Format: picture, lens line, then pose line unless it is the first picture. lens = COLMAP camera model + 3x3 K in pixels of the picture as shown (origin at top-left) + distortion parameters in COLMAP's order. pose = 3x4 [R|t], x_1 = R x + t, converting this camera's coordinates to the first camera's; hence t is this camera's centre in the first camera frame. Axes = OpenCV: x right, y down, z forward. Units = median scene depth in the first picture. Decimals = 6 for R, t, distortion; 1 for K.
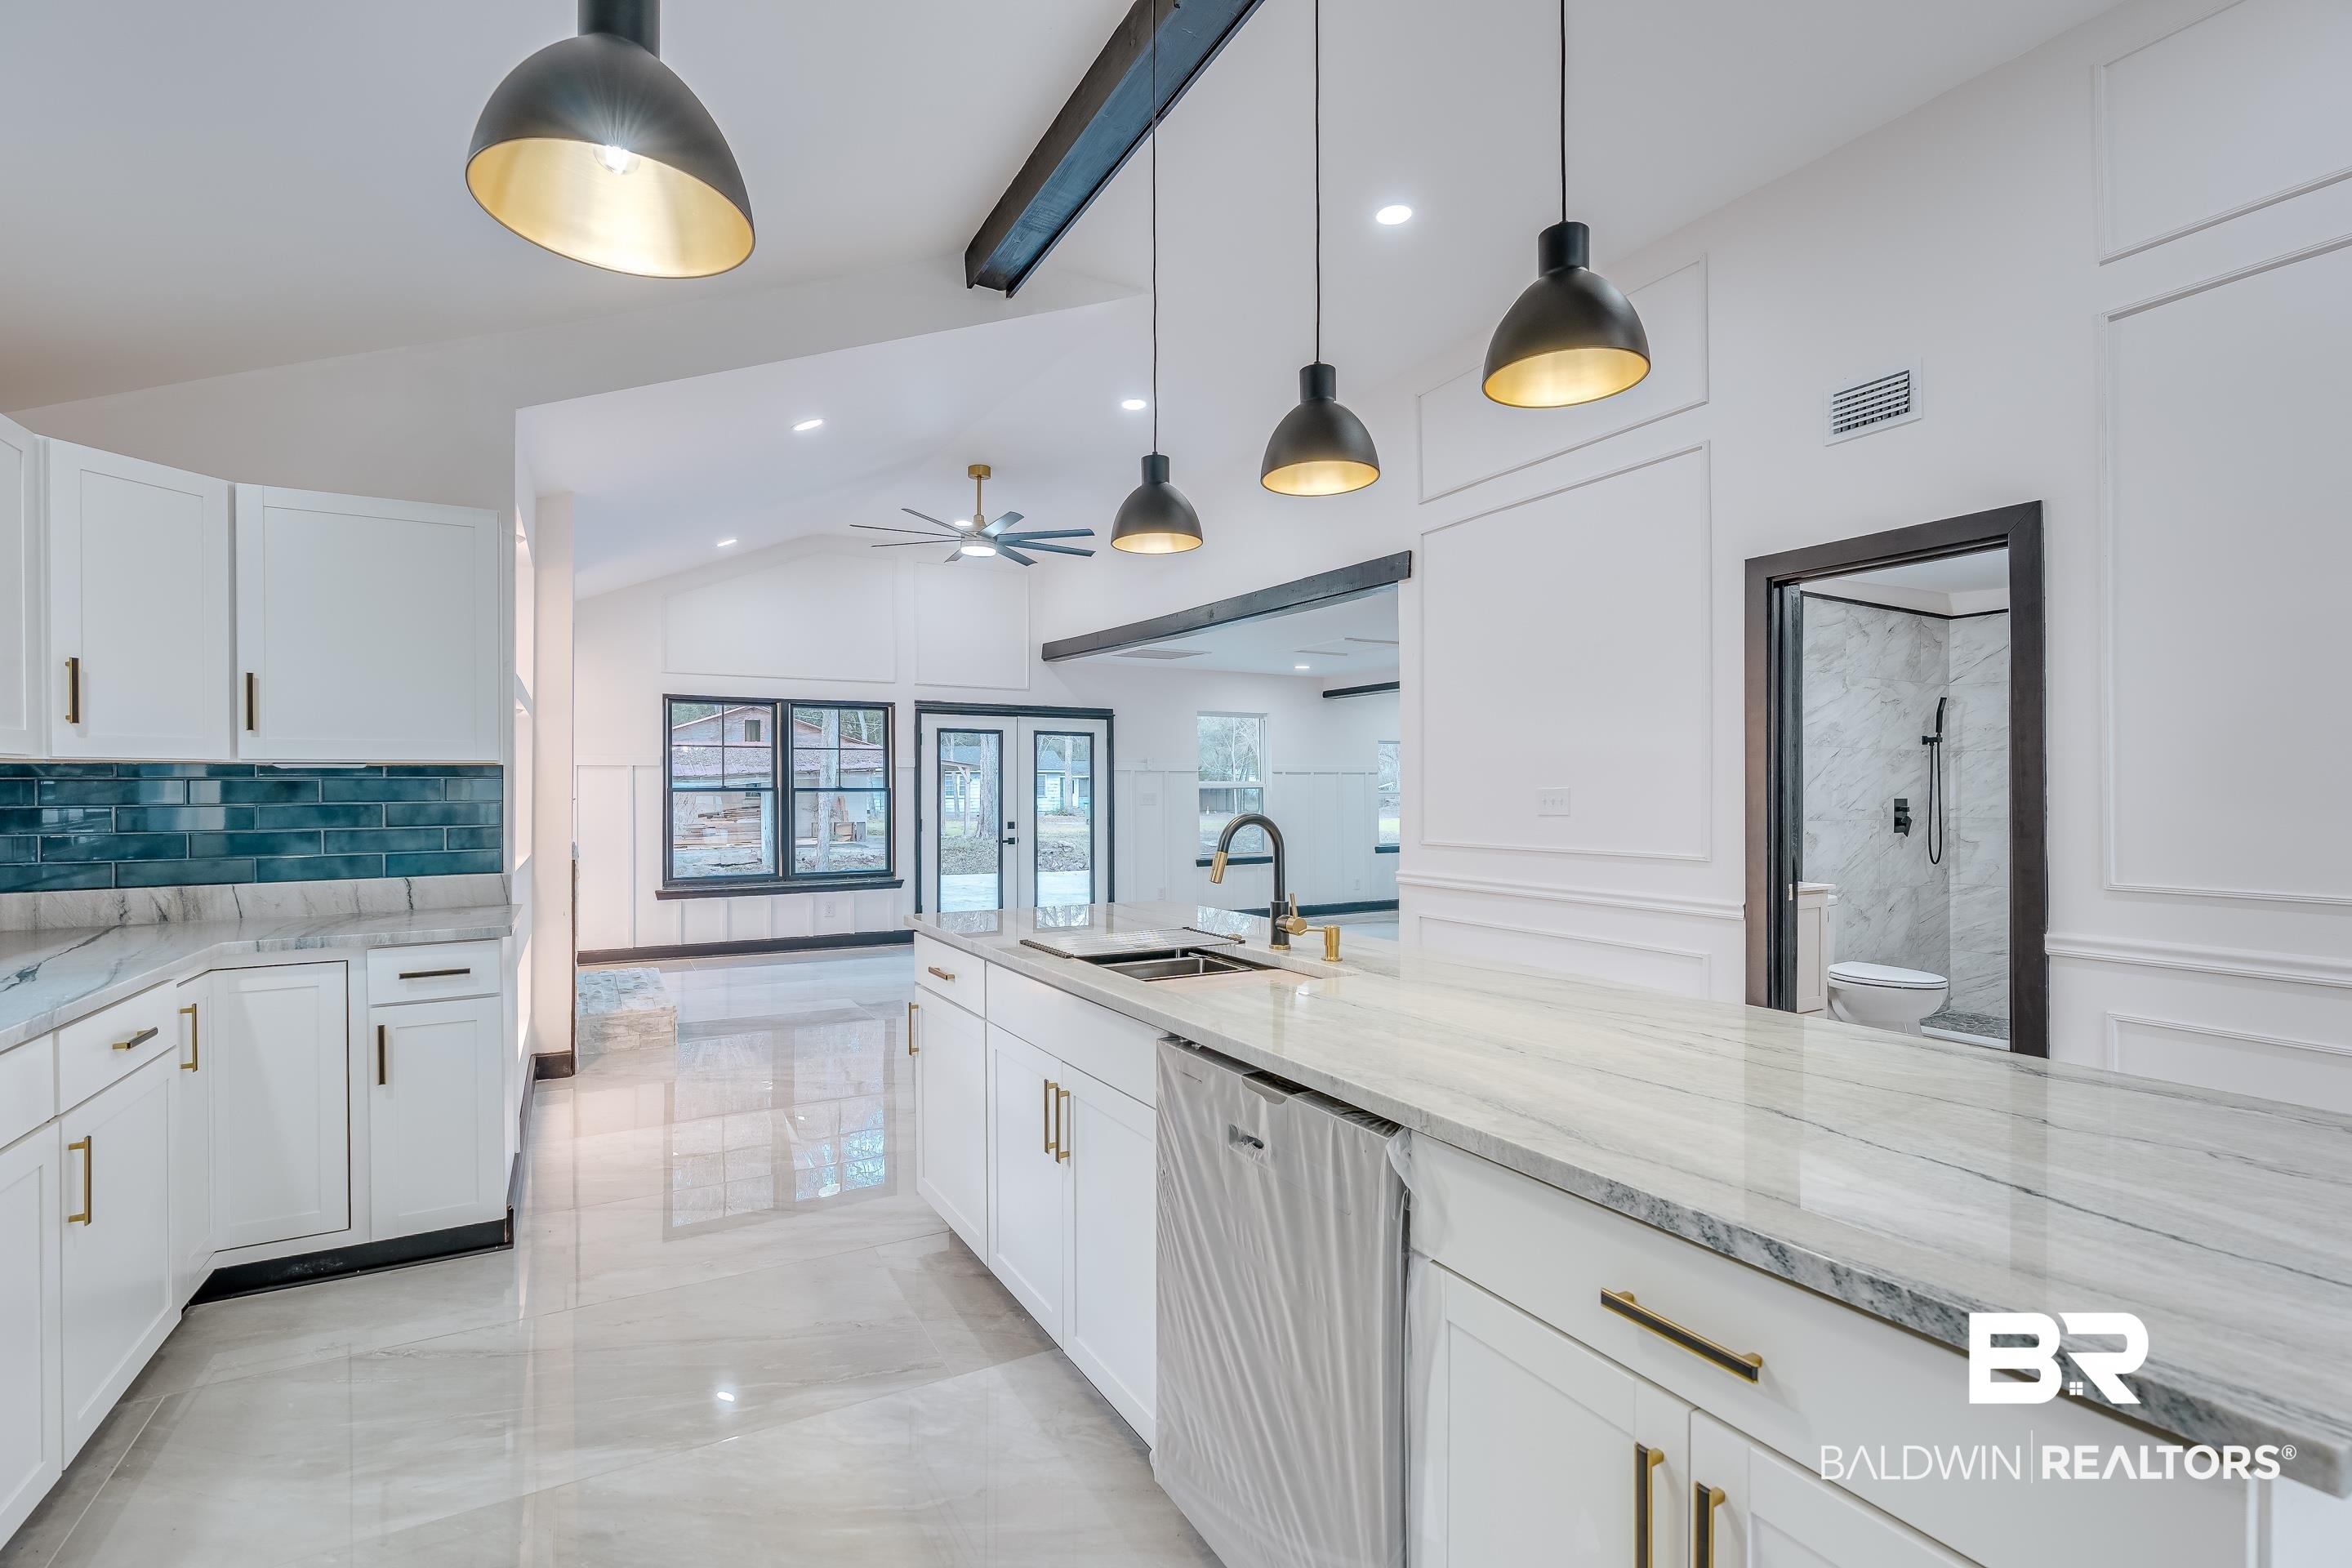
lens RADIAL K [[1051.6, 0, 1174.7], [0, 1051.6, 780.0], [0, 0, 1]] dist [-0.006478, 0.001097]
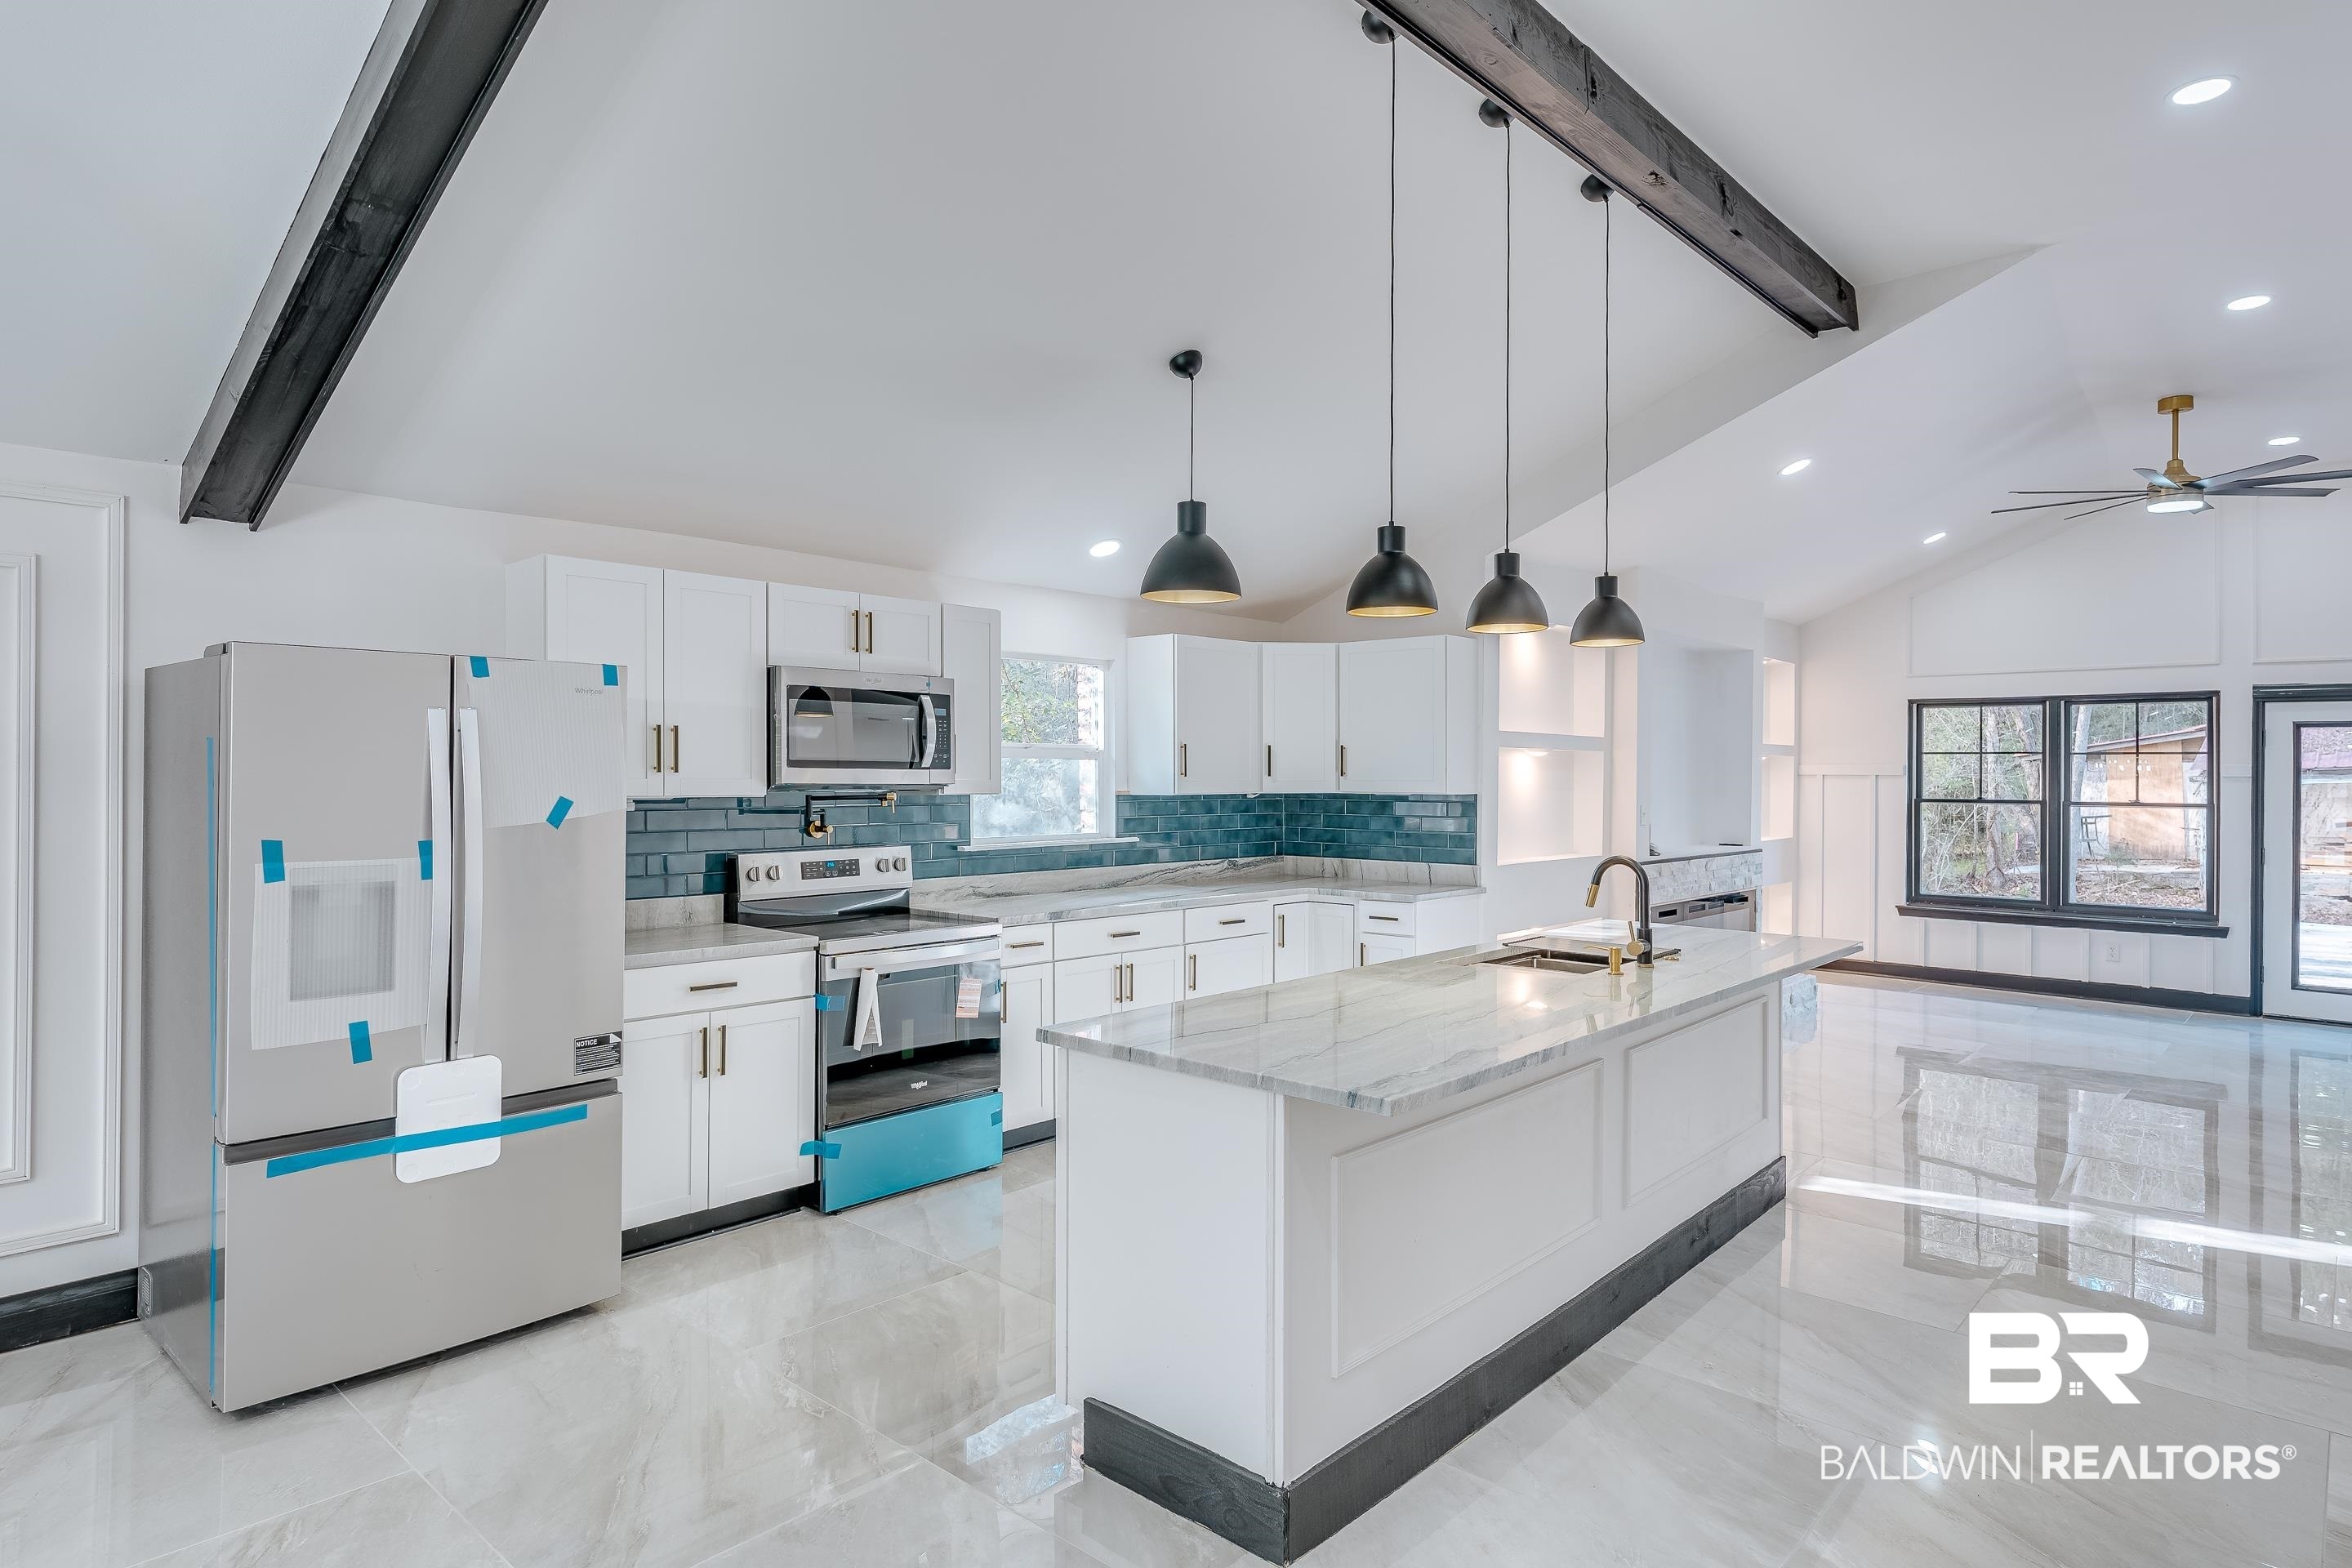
lens RADIAL K [[1313.6, 0, 1163.5], [0, 1313.6, 769.4], [0, 0, 1]] dist [0.002260, 0.001849]
pose [[0.309352, 0.004135, -0.950939, 0.408786], [0.001143, 0.999988, 0.004720, -0.023574], [0.950947, -0.002547, 0.309344, -0.008522]]
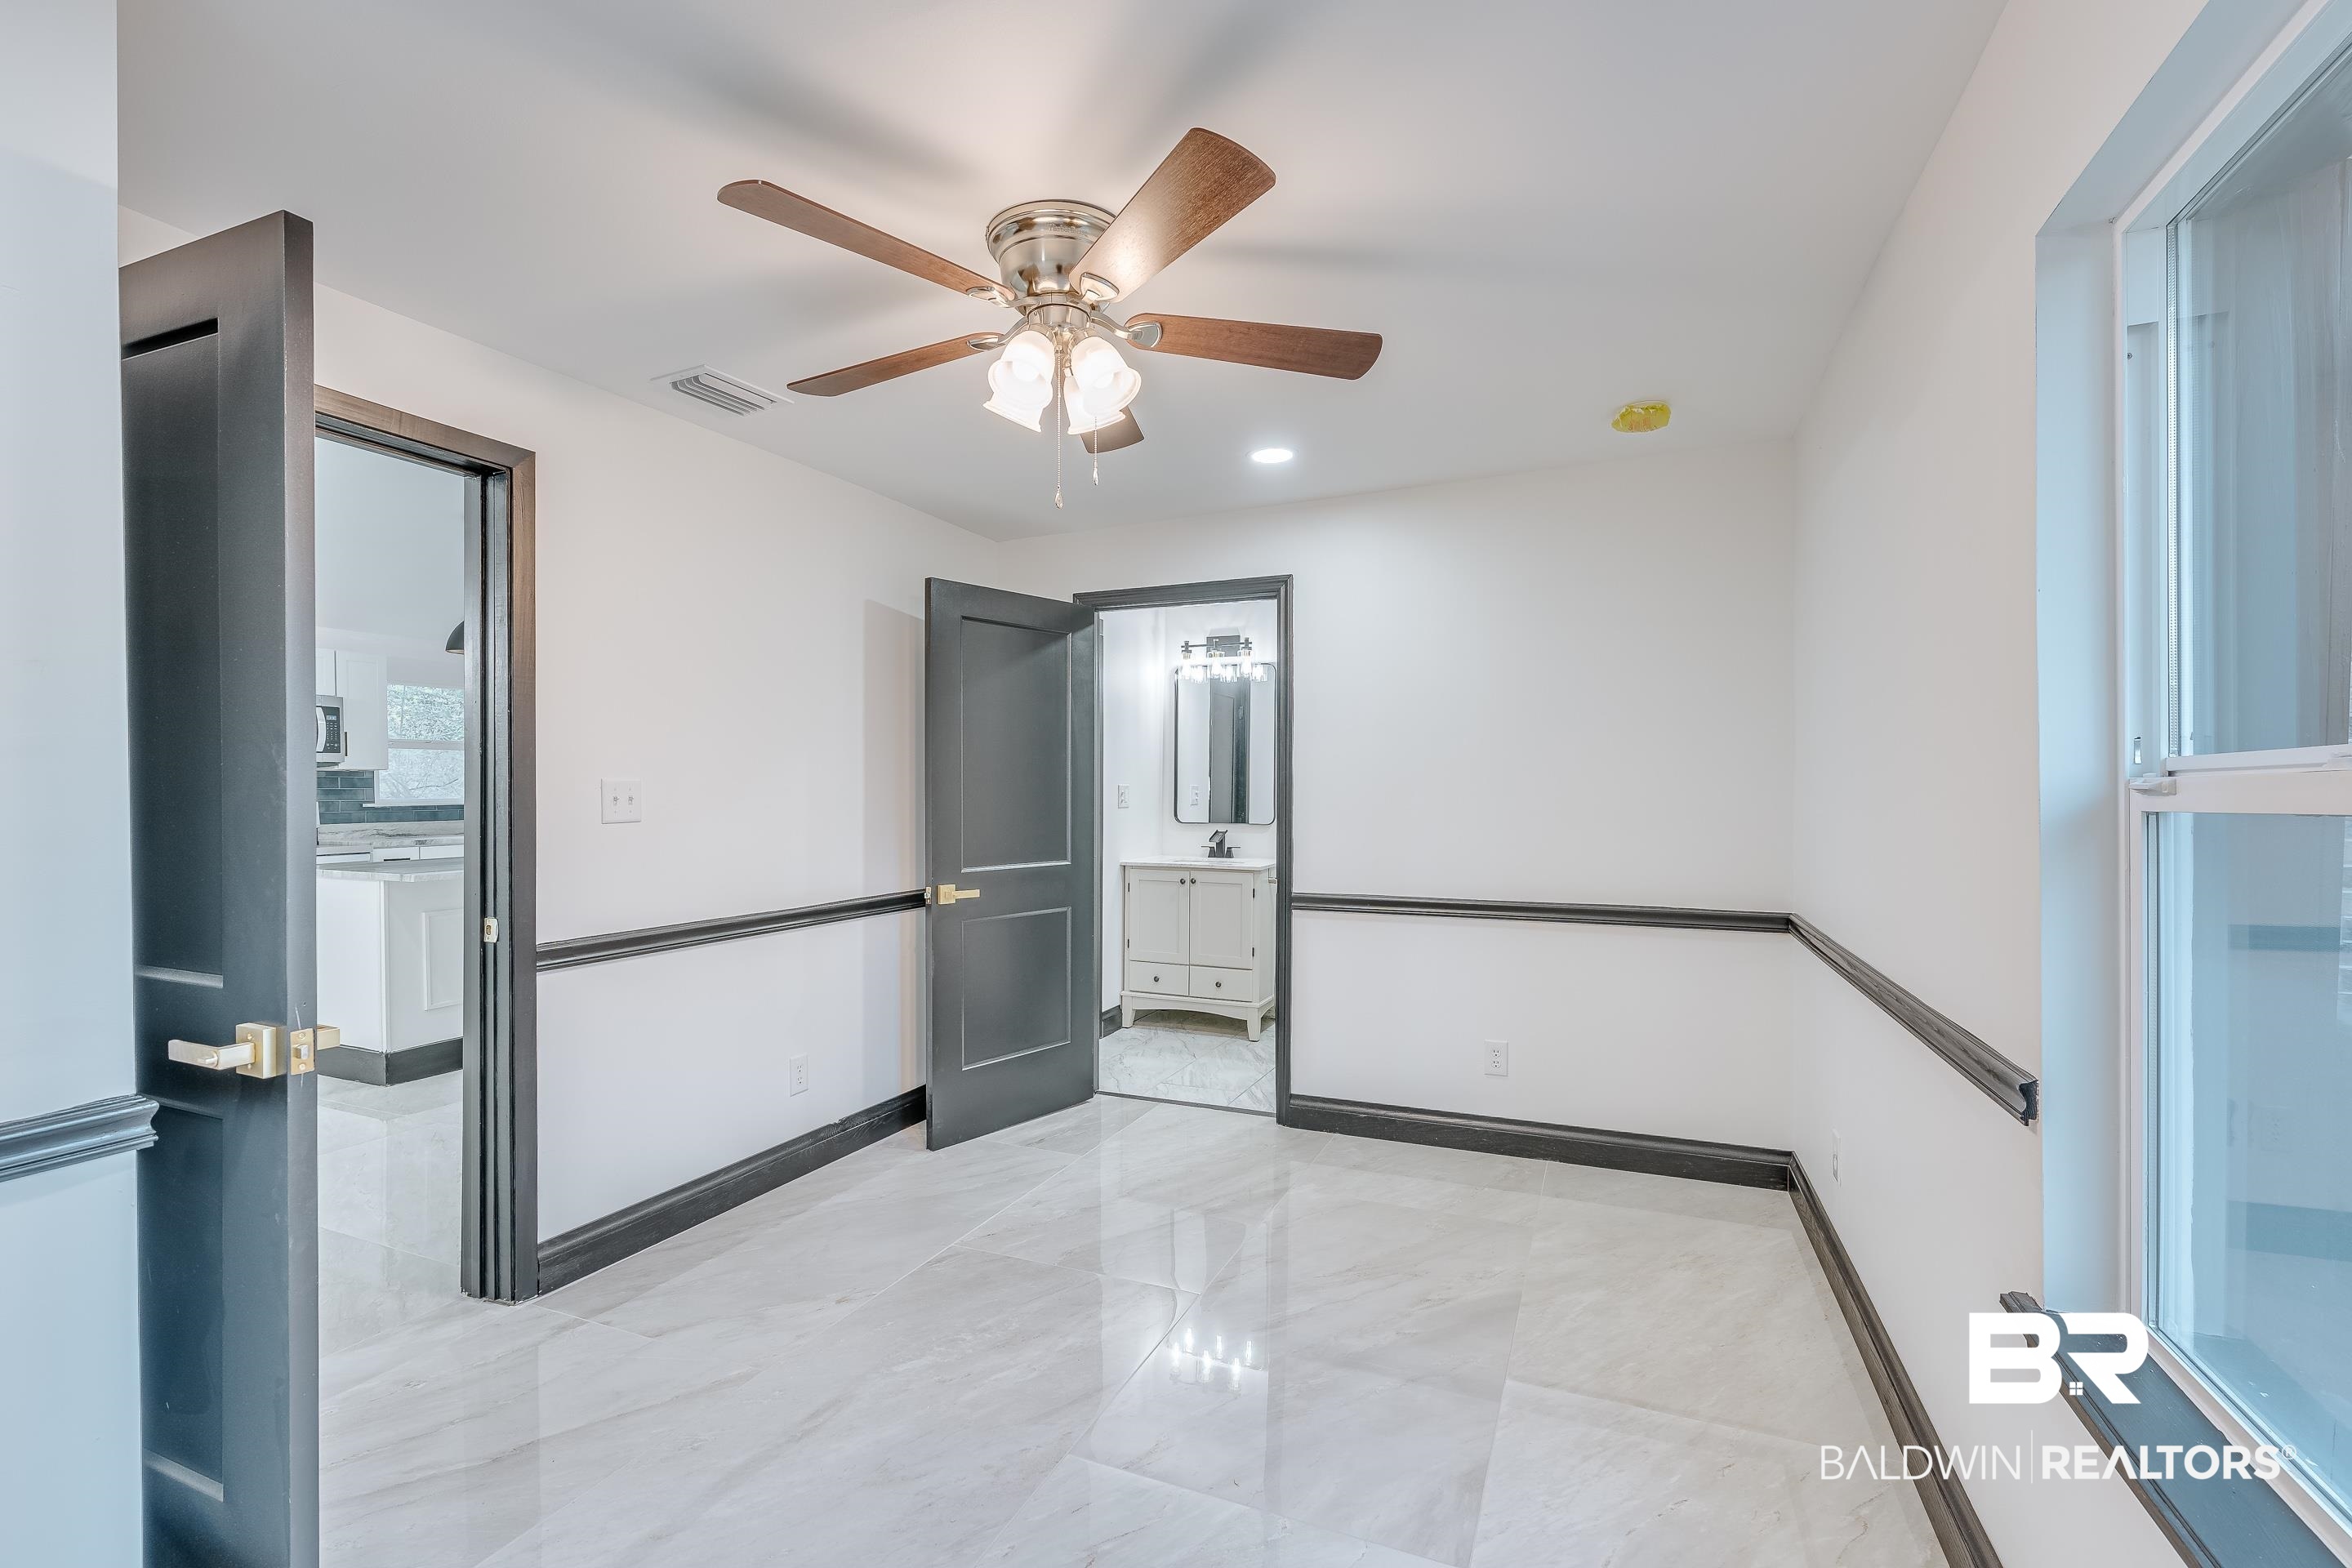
lens RADIAL K [[1051.6, 0, 1184.1], [0, 1051.6, 776.2], [0, 0, 1]] dist [-0.006478, 0.001097]
pose [[0.622329, 0.002937, -0.782750, 0.802648], [0.007948, 0.999918, 0.010072, -0.006784], [0.782715, -0.012489, 0.622255, 0.089937]]
